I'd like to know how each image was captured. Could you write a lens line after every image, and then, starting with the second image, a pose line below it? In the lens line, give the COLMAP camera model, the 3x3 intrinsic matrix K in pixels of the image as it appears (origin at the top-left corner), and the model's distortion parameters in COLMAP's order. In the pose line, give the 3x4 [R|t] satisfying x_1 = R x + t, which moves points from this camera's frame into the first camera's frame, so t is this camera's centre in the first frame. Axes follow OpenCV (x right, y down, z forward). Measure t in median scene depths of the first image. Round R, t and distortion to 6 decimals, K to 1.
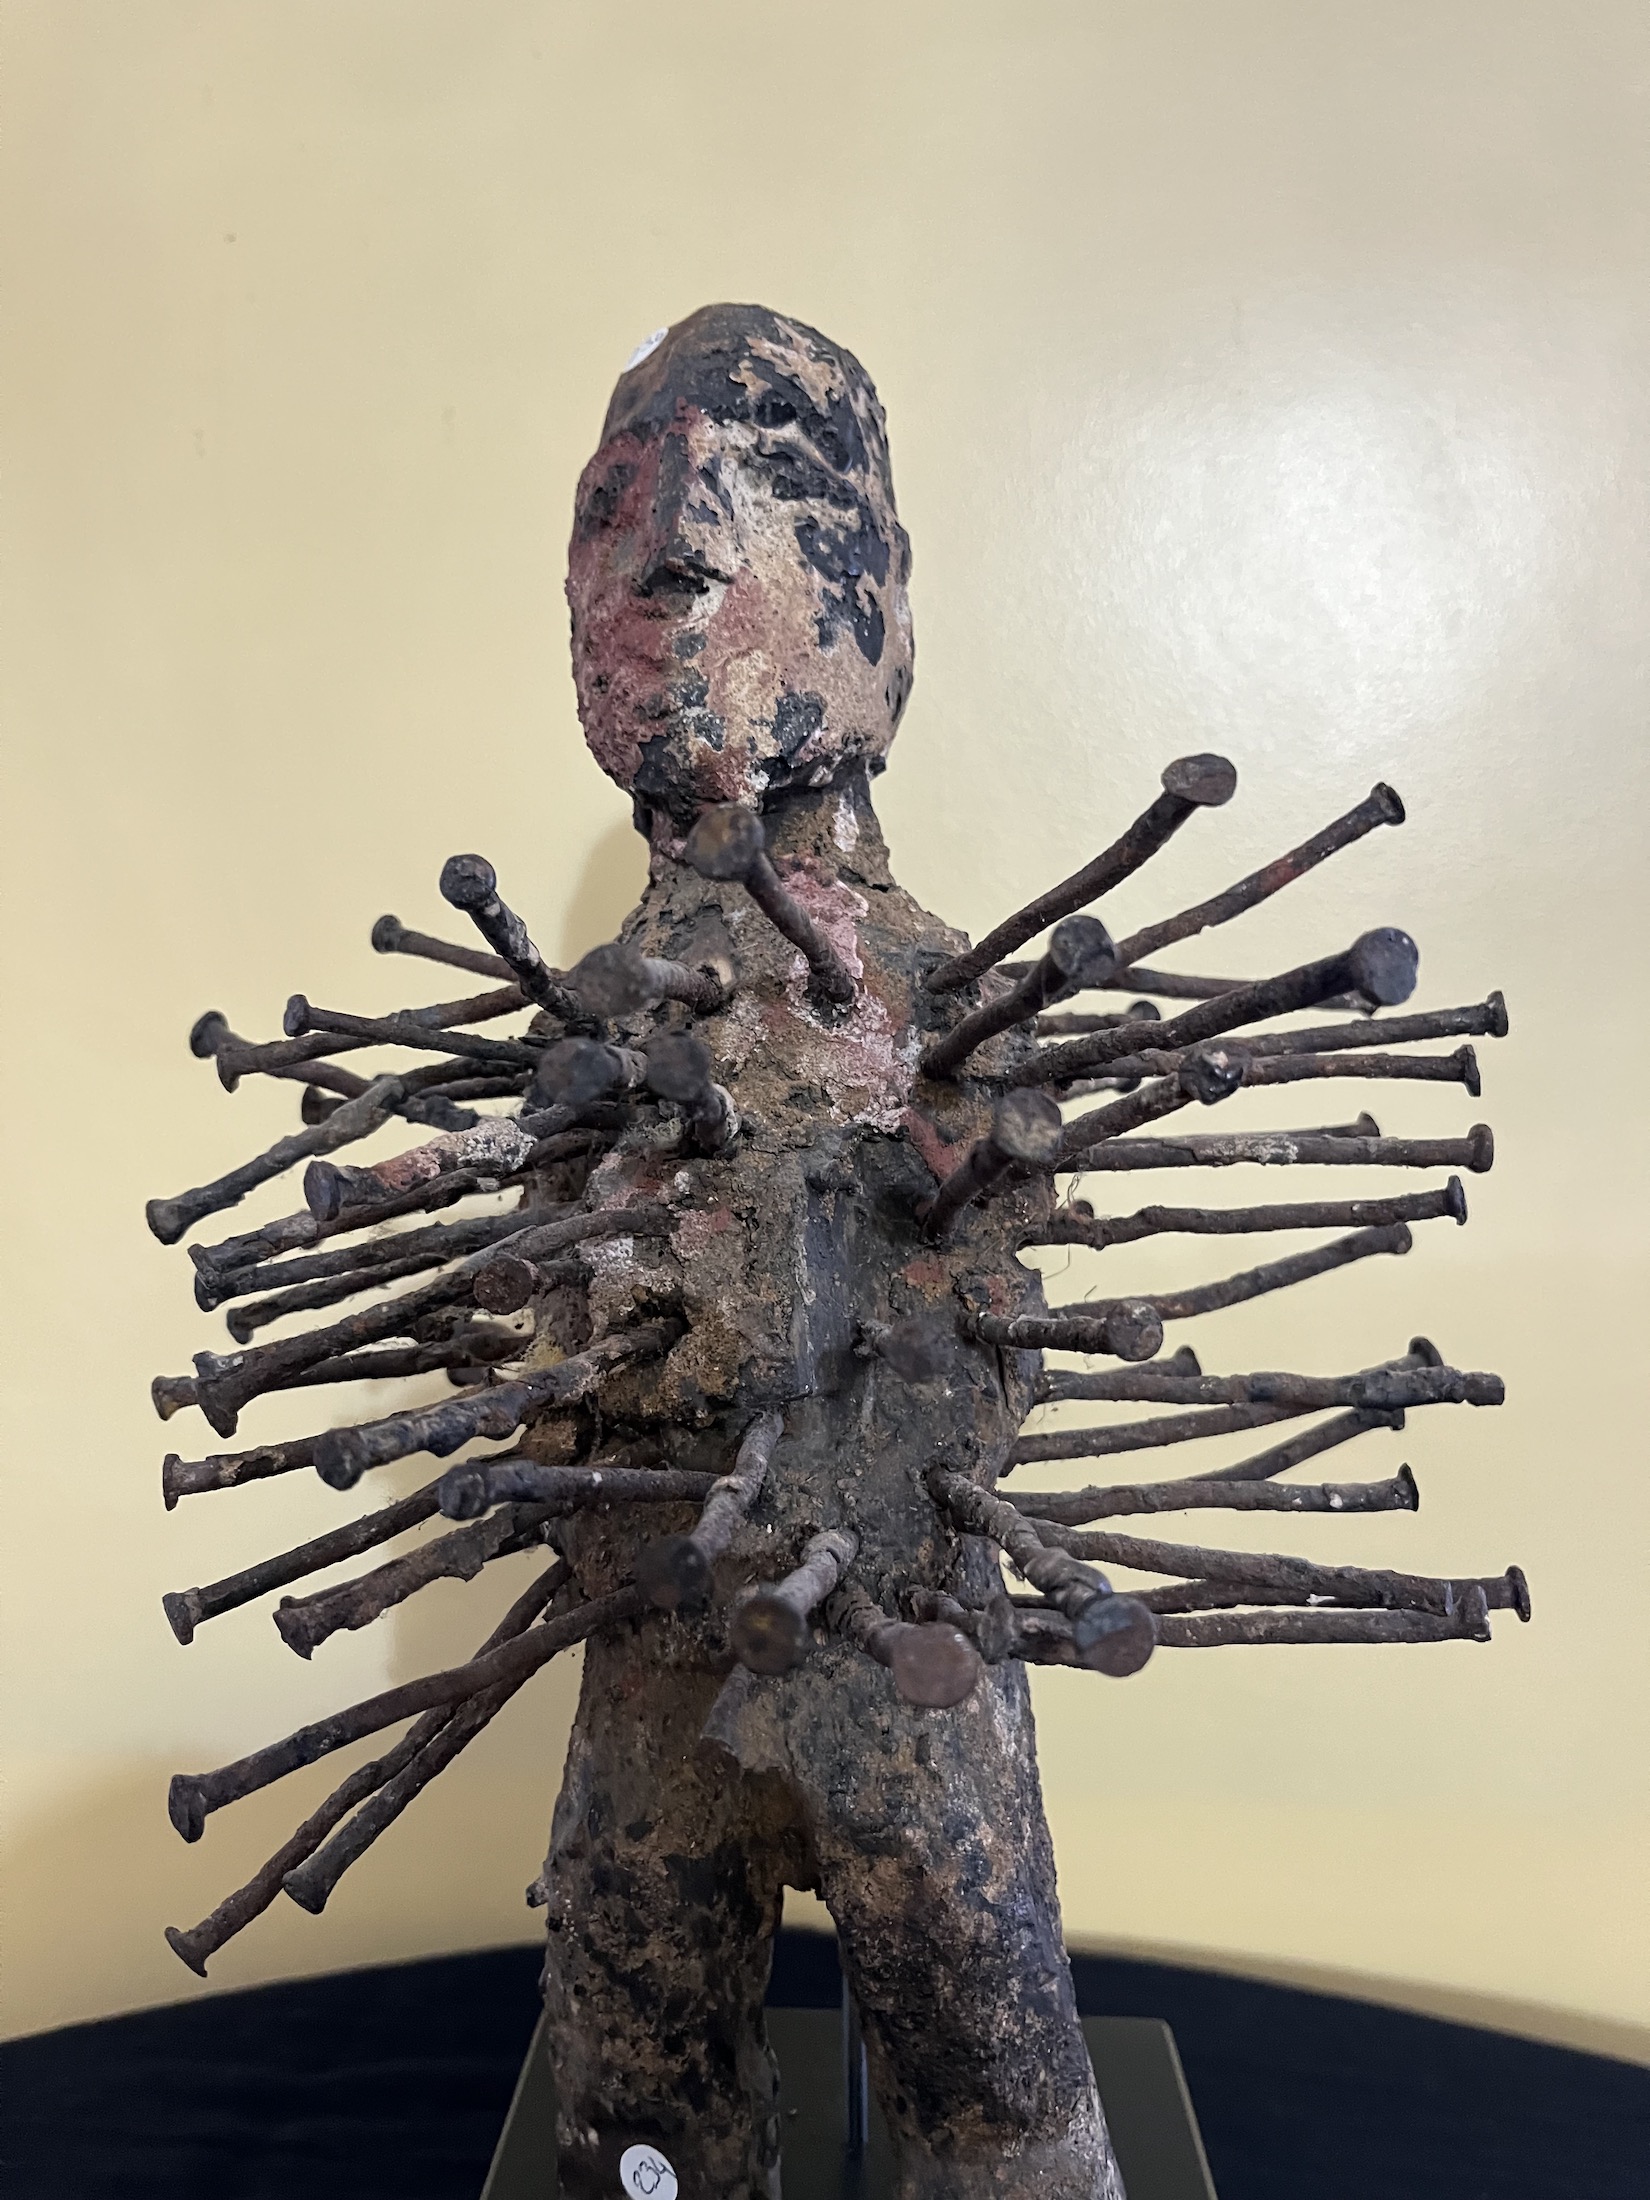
lens RADIAL K [[1656.0, 0, 835.4], [0, 1656.0, 1168.5], [0, 0, 1]] dist [0.011211, -0.058057]
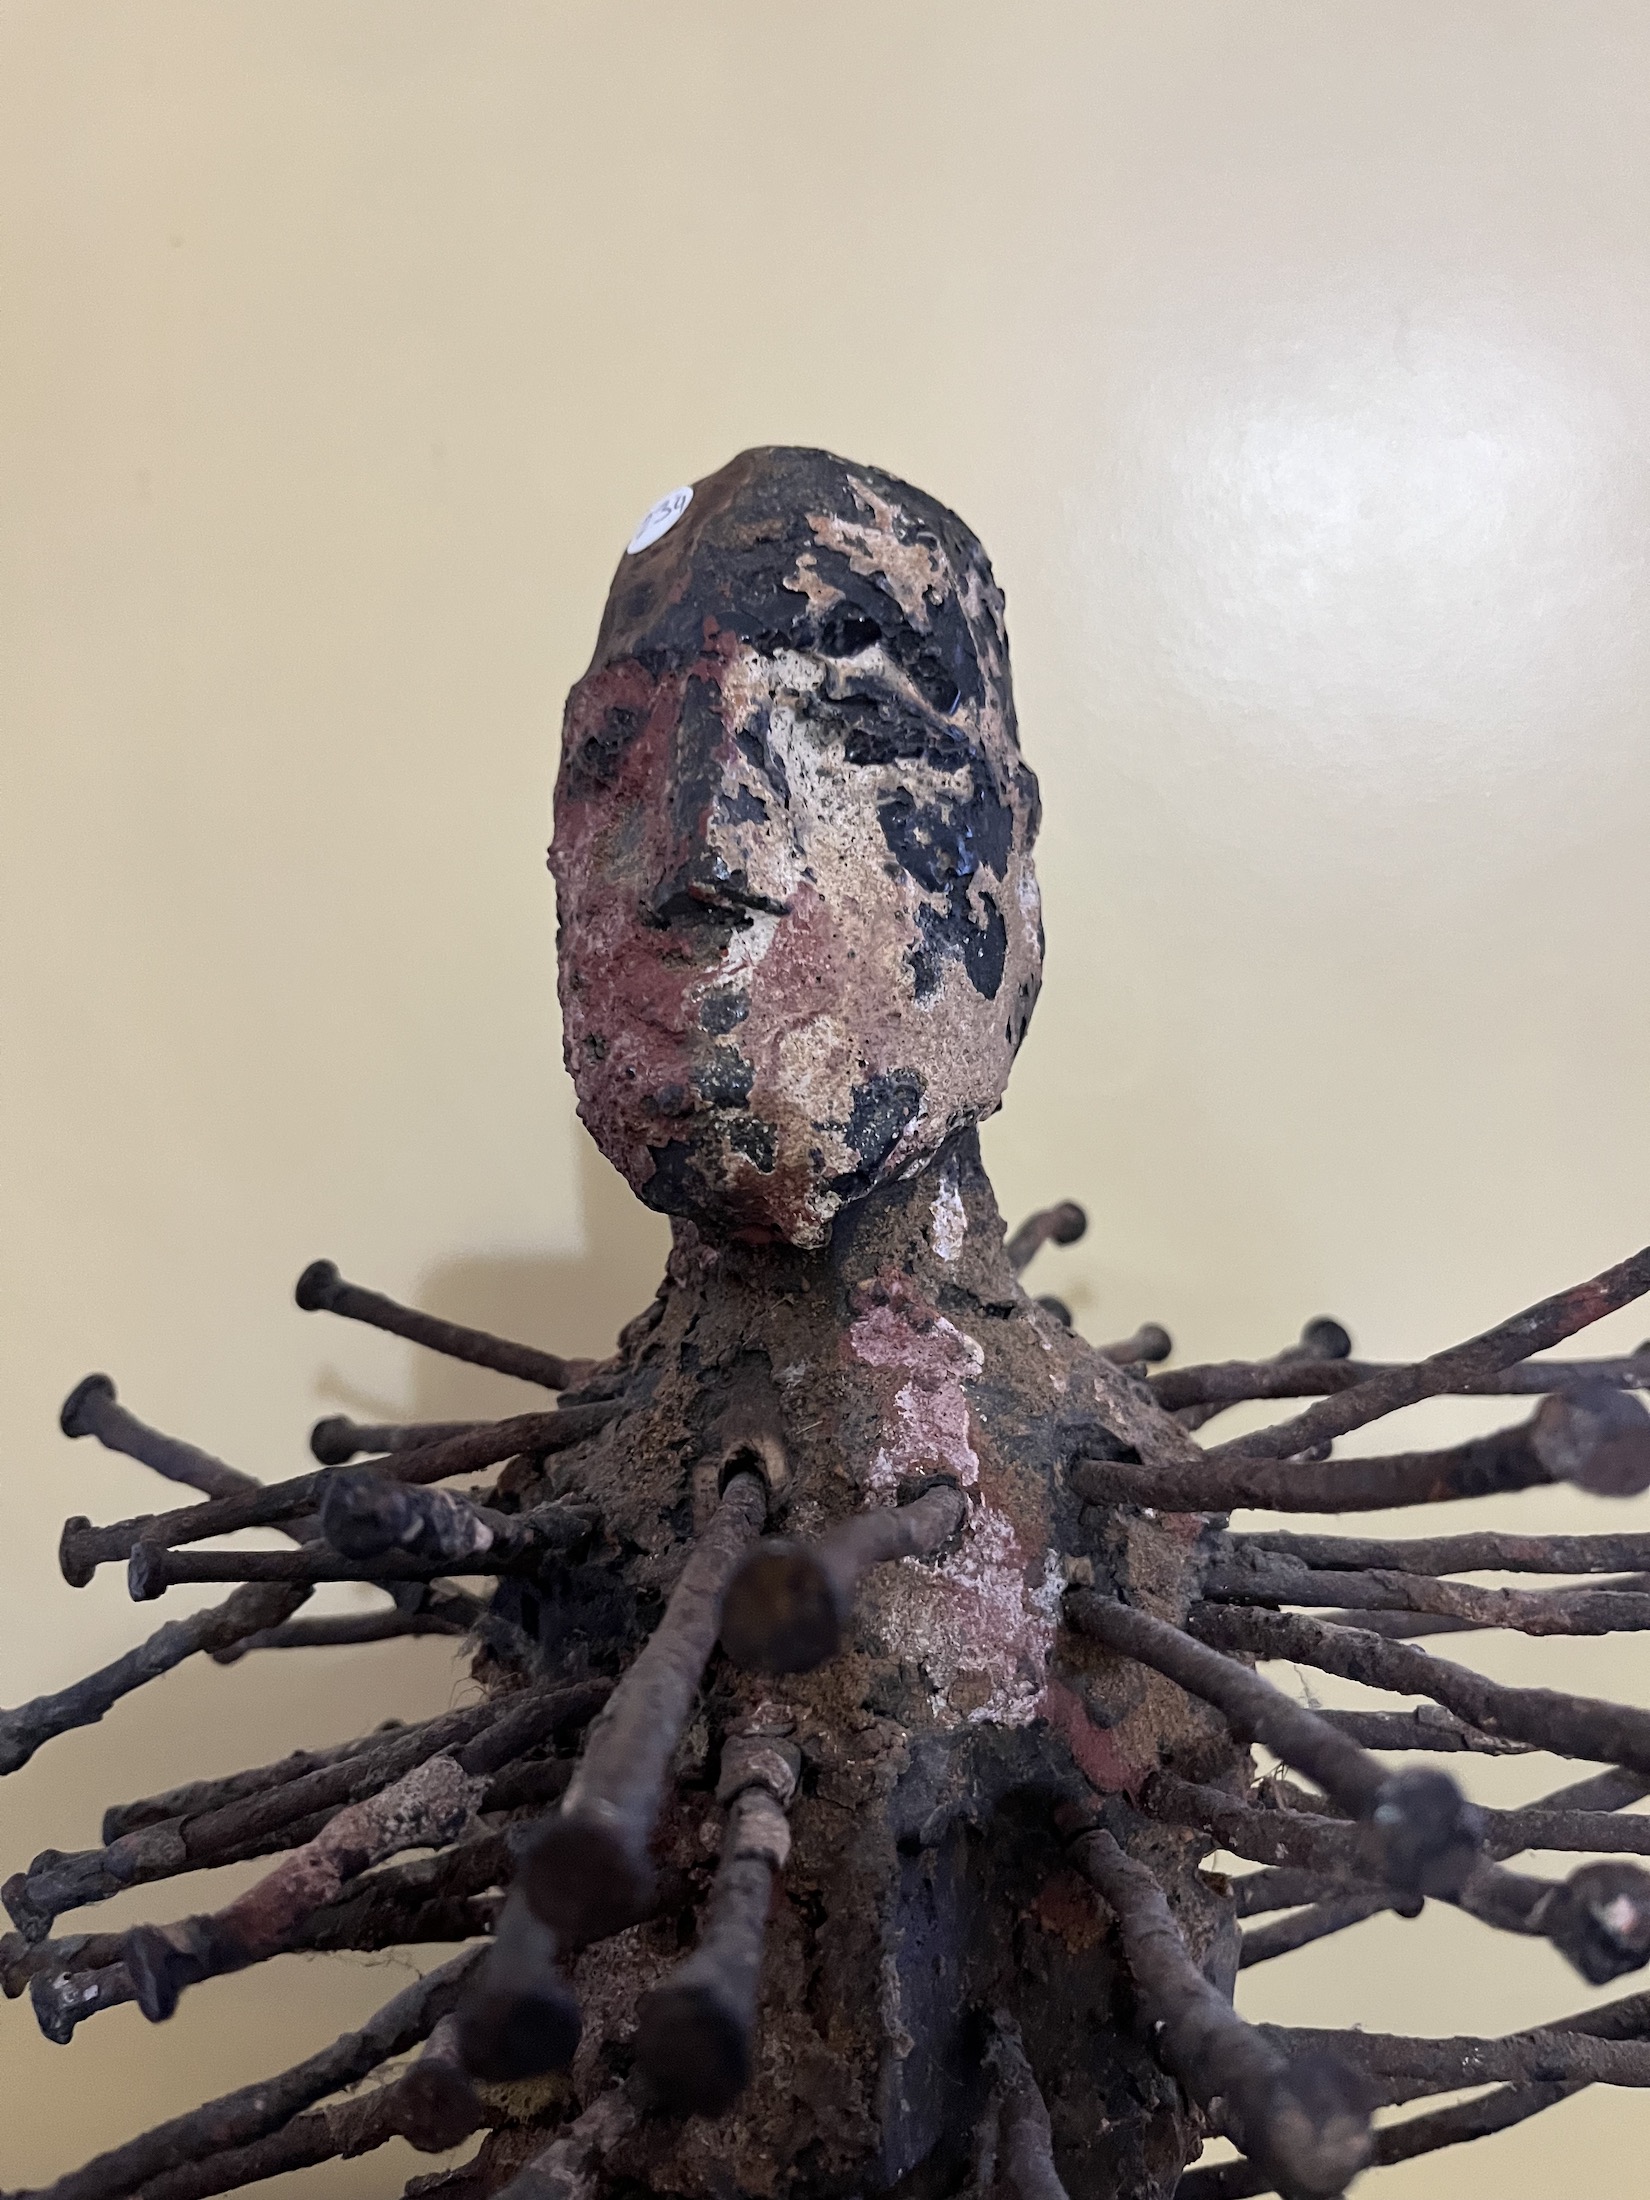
lens RADIAL K [[1656.0, 0, 813.3], [0, 1656.0, 1114.6], [0, 0, 1]] dist [0.011211, -0.058057]
pose [[0.999317, 0.002560, -0.036856, -0.025985], [-0.001557, 0.999628, 0.027220, -0.280476], [0.036912, -0.027144, 0.998950, 0.319733]]
